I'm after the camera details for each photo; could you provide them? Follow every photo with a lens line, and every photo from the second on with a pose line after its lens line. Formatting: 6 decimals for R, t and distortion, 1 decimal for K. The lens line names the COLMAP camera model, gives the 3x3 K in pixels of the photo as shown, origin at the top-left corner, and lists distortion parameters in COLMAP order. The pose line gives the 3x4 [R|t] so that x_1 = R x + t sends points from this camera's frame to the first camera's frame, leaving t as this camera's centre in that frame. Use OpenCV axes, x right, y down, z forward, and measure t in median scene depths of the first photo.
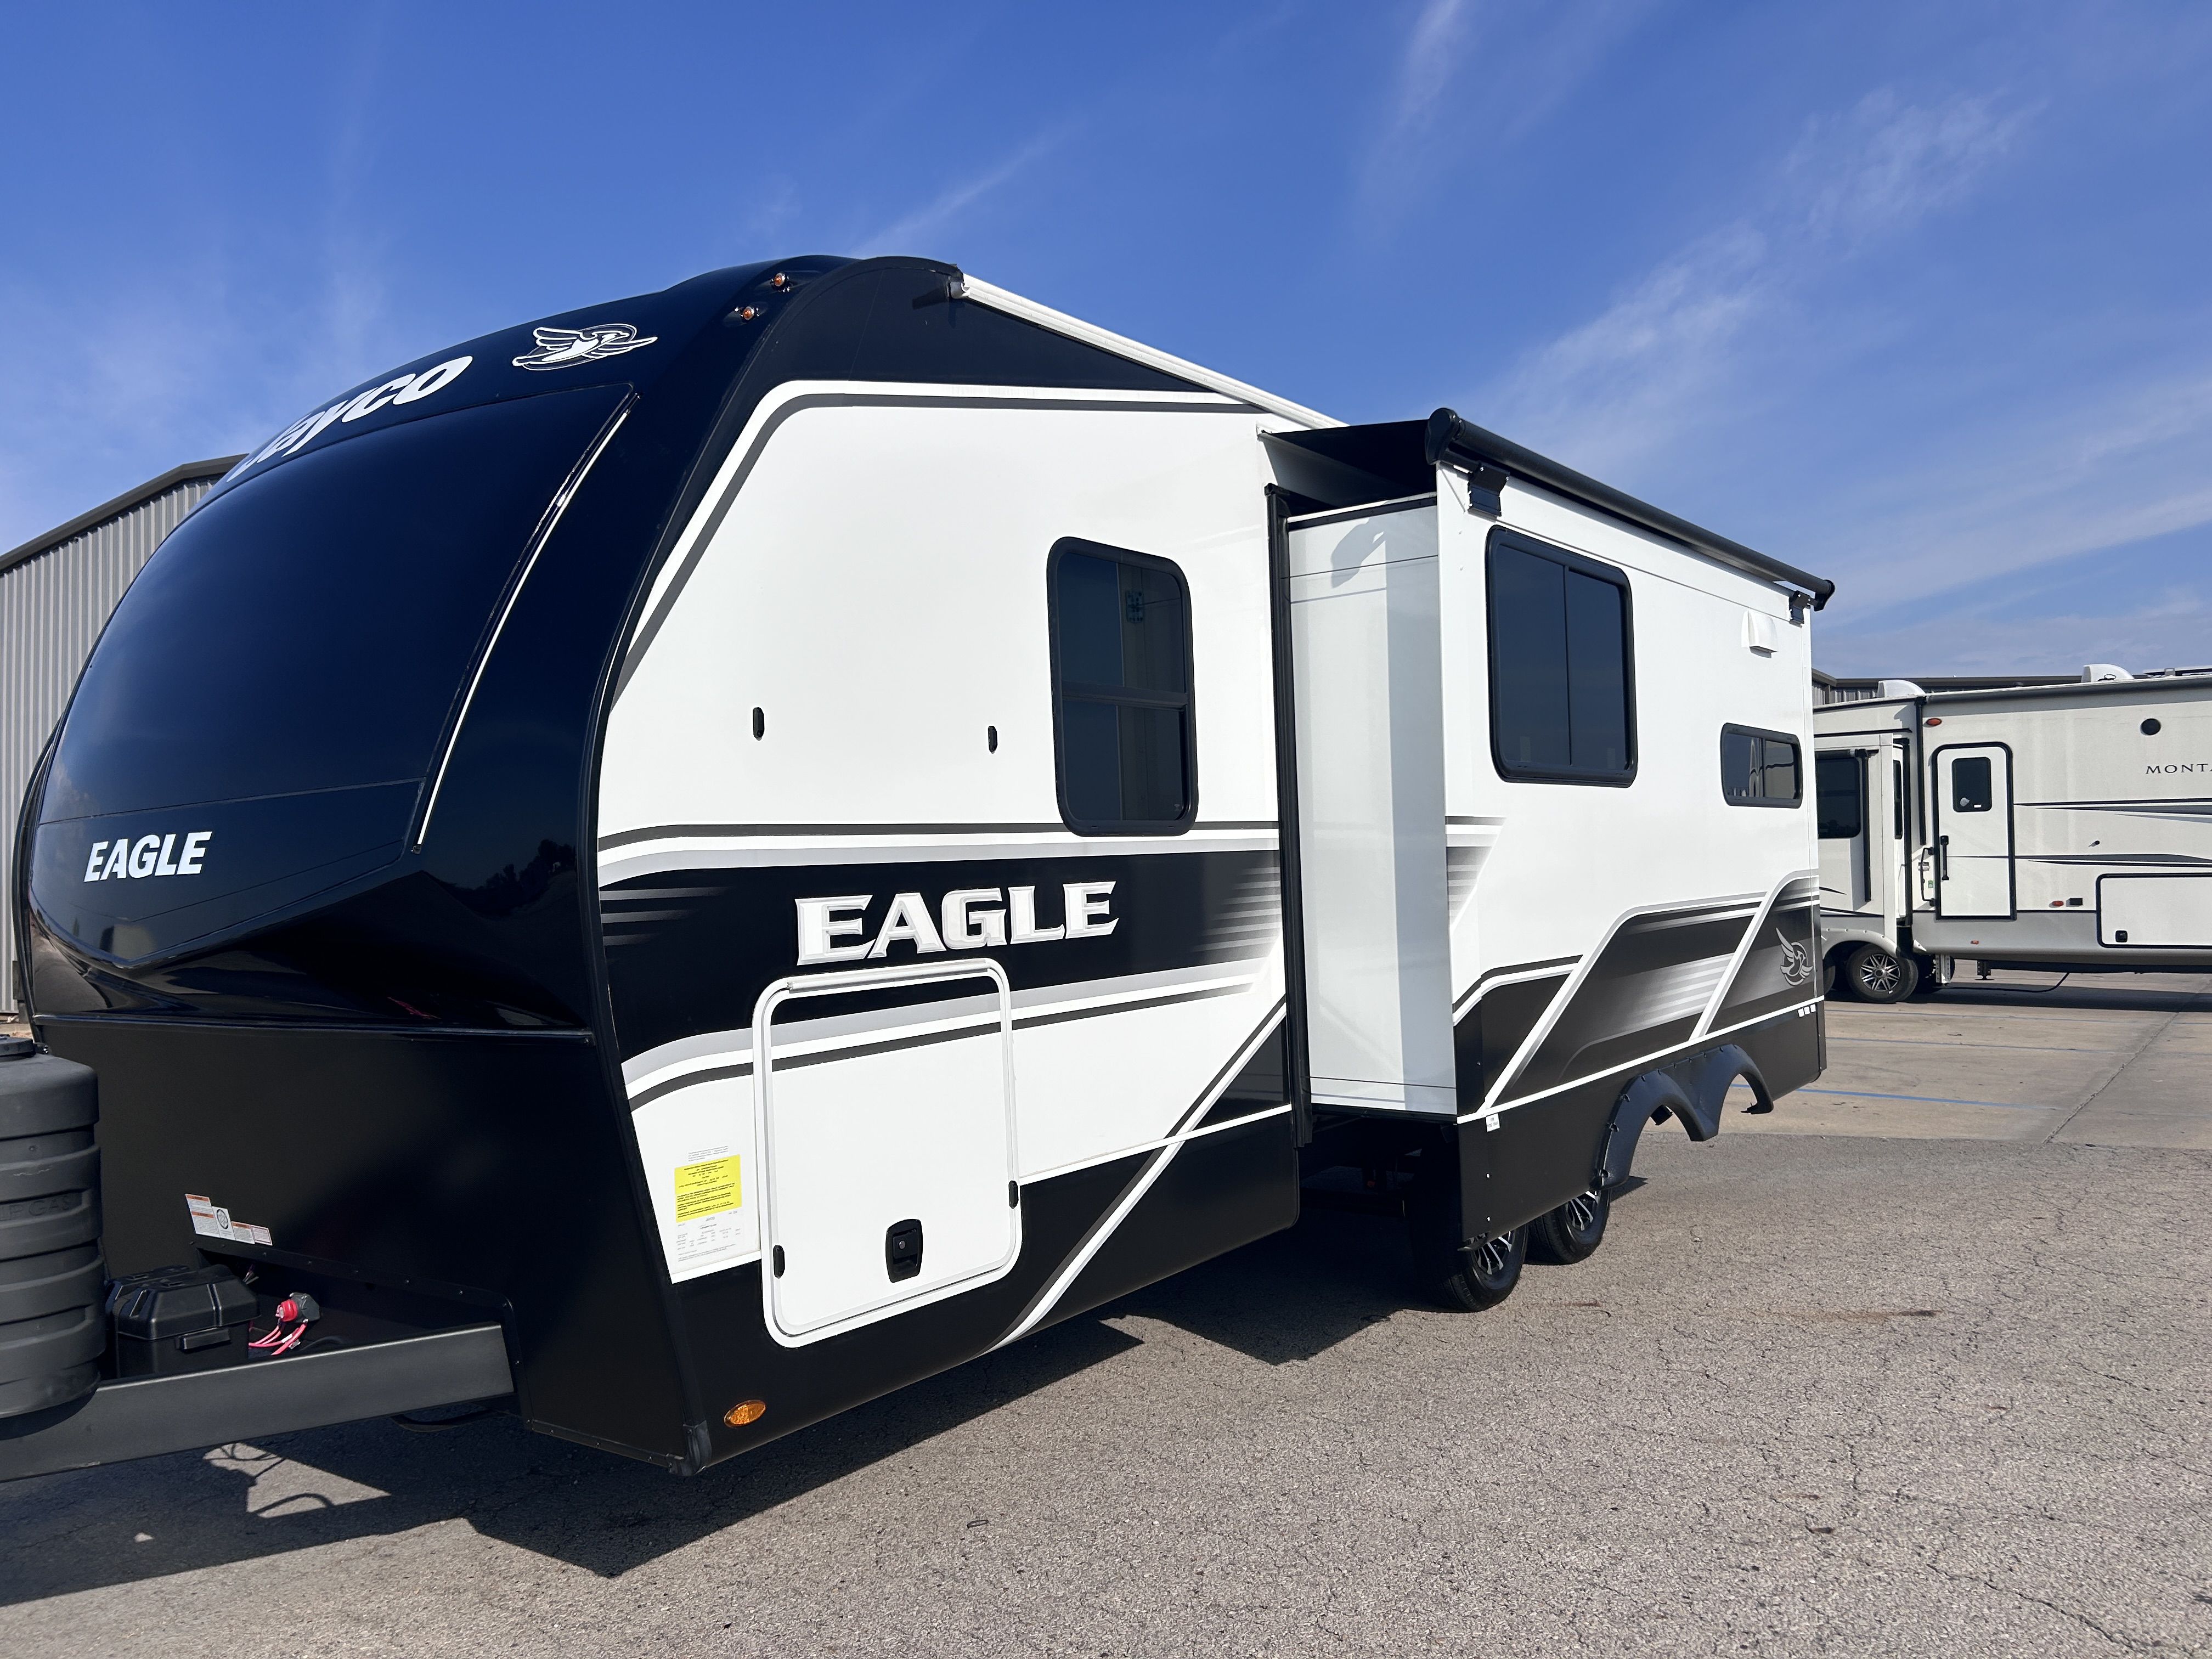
lens RADIAL K [[1666.7, 0, 1113.3], [0, 1666.7, 831.6], [0, 0, 1]] dist [0.069644, -0.086458]
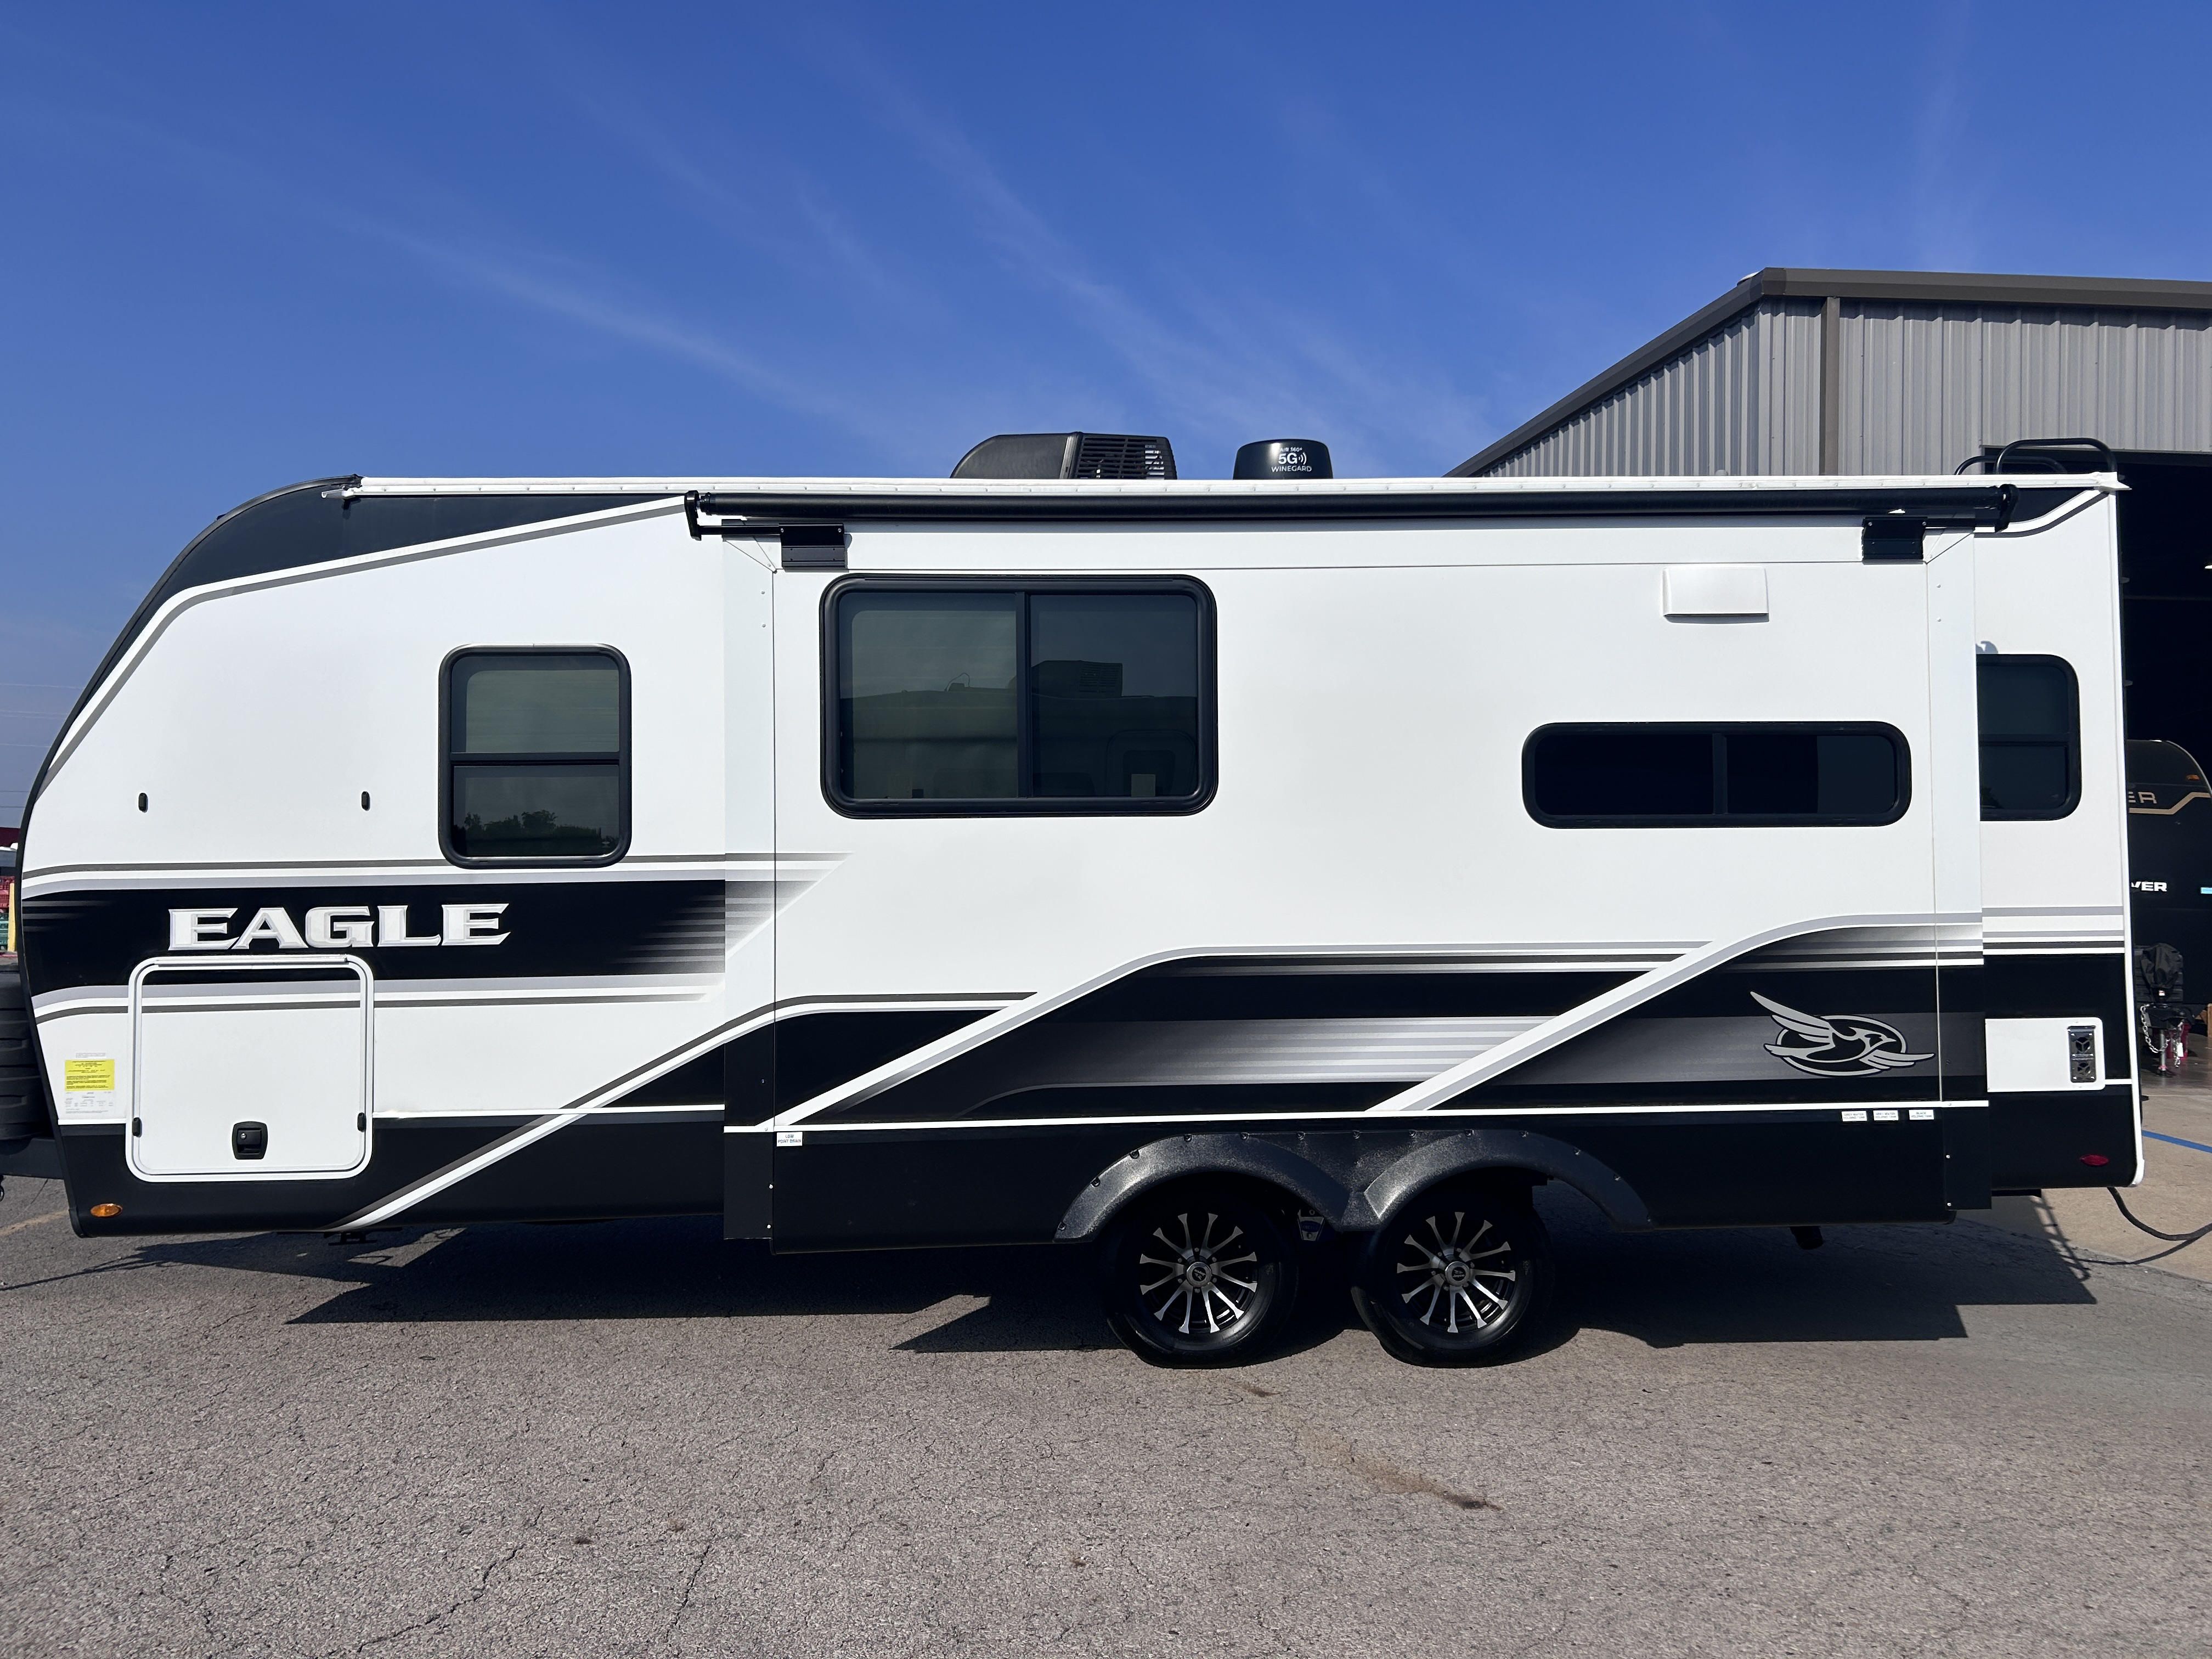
lens RADIAL K [[1666.7, 0, 1113.3], [0, 1666.7, 831.6], [0, 0, 1]] dist [0.069644, -0.086458]
pose [[0.626203, -0.001652, -0.779659, 1.438173], [0.005864, 0.999979, 0.002591, -0.029484], [0.779638, -0.006195, 0.626199, 0.595103]]
